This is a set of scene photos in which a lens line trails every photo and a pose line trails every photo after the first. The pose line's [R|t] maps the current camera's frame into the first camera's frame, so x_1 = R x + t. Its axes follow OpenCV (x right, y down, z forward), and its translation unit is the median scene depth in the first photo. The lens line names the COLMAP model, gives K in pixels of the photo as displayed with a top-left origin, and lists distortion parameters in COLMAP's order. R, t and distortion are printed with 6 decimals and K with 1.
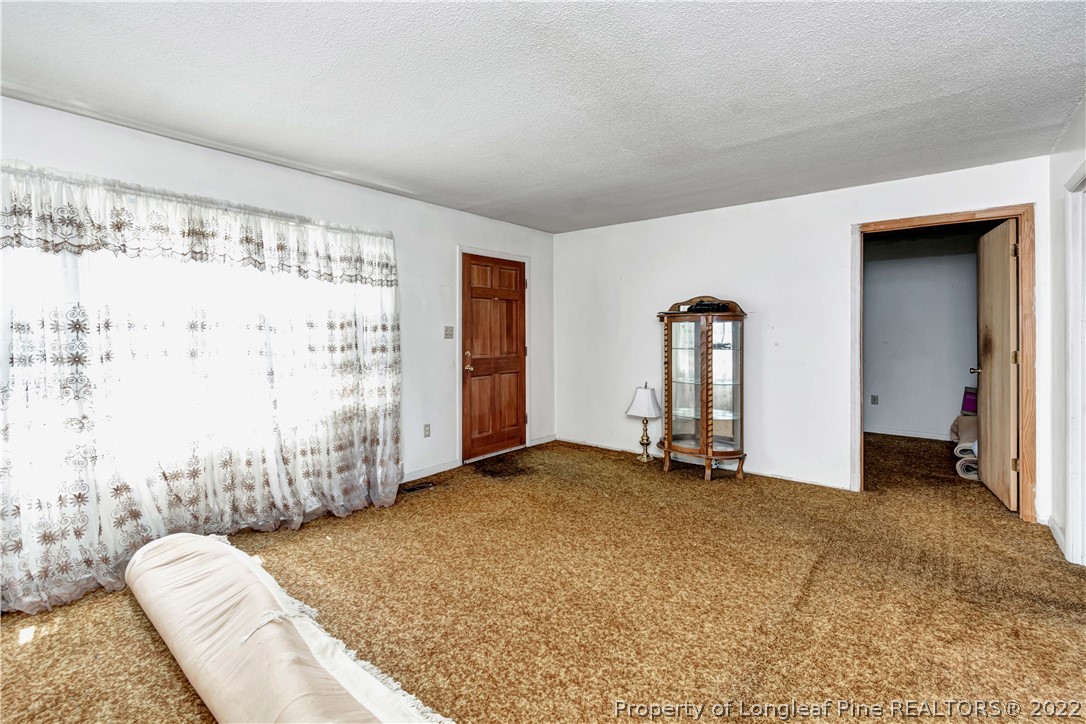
lens RADIAL K [[495.4, 0, 543.6], [0, 495.4, 349.1], [0, 0, 1]] dist [0.000493, -0.000899]
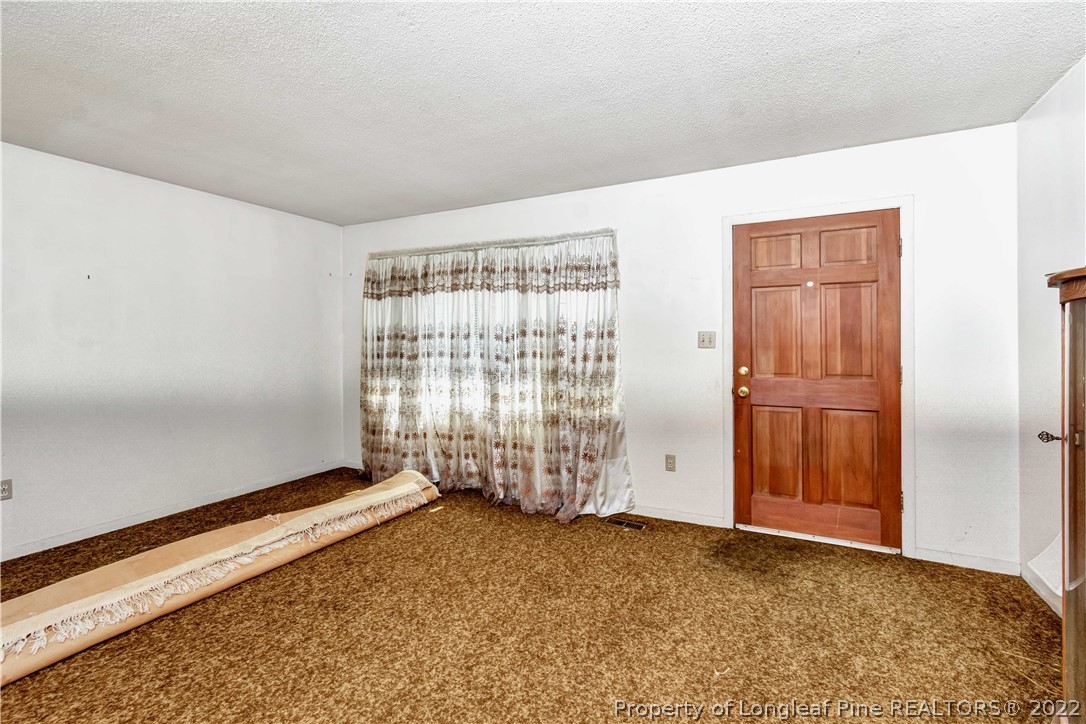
lens RADIAL K [[491.1, 0, 543.0], [0, 491.1, 362.0], [0, 0, 1]] dist [0.001108, -0.001062]
pose [[0.203905, 0.047172, -0.977854, 0.686019], [-0.029383, 0.998683, 0.042050, -0.034991], [0.978550, 0.020159, 0.205022, 0.893112]]
